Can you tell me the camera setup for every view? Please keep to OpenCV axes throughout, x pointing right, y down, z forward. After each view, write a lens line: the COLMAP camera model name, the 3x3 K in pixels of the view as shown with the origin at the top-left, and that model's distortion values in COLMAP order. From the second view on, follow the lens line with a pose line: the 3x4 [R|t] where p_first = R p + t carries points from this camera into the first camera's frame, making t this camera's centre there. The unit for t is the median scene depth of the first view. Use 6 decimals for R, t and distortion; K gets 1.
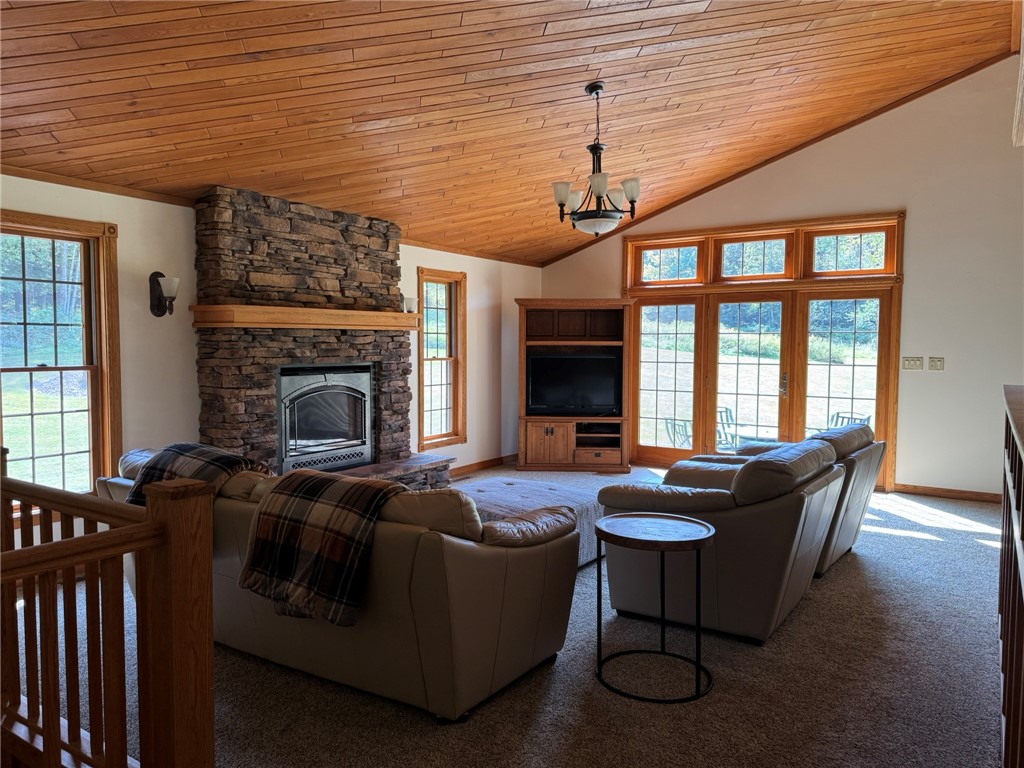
lens RADIAL K [[720.7, 0, 531.8], [0, 720.7, 381.1], [0, 0, 1]] dist [0.042643, -0.046134]
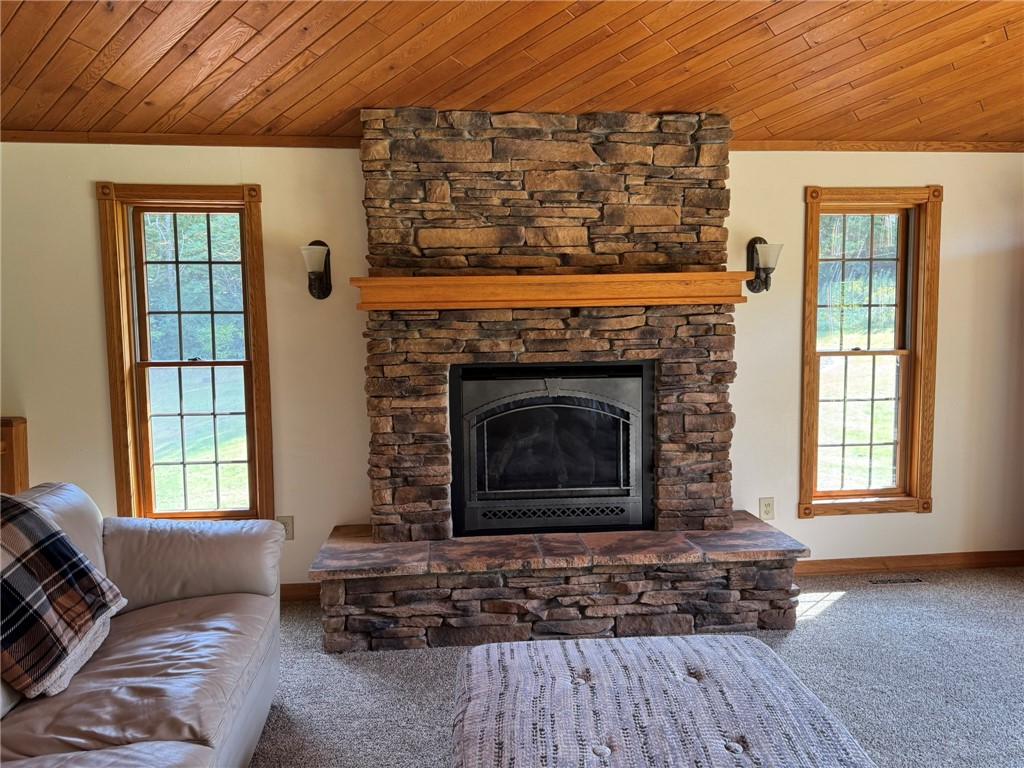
lens RADIAL K [[719.2, 0, 503.6], [0, 719.2, 386.9], [0, 0, 1]] dist [0.068210, -0.030688]
pose [[0.602353, 0.057307, -0.796170, 0.200159], [-0.027264, 0.998315, 0.051230, -0.034681], [0.797764, -0.009152, 0.602900, 0.600667]]
